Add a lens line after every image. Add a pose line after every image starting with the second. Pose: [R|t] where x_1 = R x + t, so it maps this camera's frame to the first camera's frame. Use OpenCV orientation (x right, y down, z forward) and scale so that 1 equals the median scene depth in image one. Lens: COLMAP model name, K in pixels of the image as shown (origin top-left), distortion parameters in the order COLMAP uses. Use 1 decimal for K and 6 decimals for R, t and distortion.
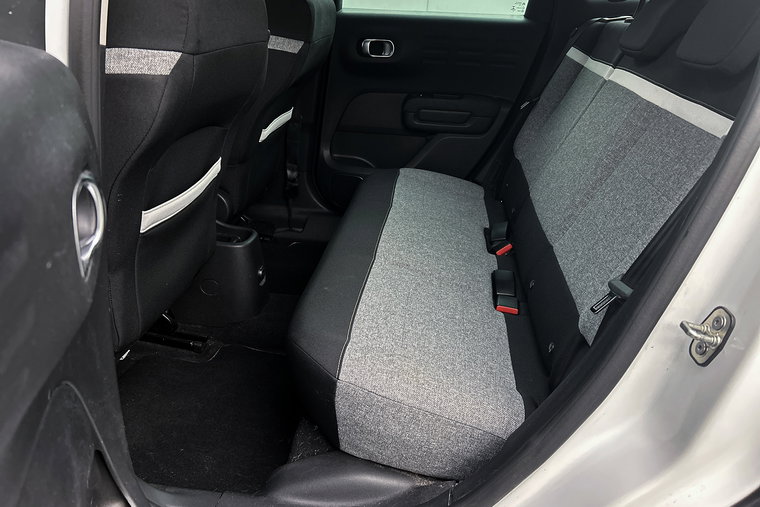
lens RADIAL K [[566.5, 0, 380.1], [0, 566.5, 257.3], [0, 0, 1]] dist [0.079379, -0.107170]
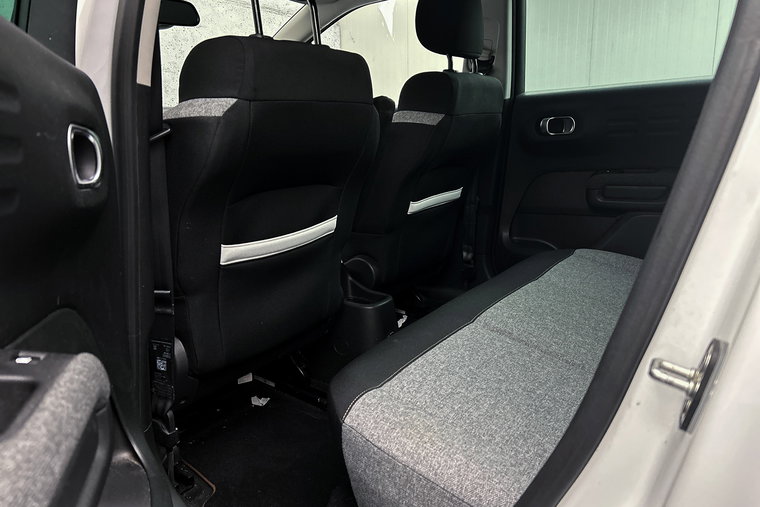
lens RADIAL K [[566.5, 0, 380.1], [0, 566.5, 257.3], [0, 0, 1]] dist [0.079379, -0.107170]
pose [[0.887105, 0.020794, -0.461099, 0.238312], [-0.112873, 0.978427, -0.173030, 0.064821], [0.447554, 0.205541, 0.870315, 0.105330]]
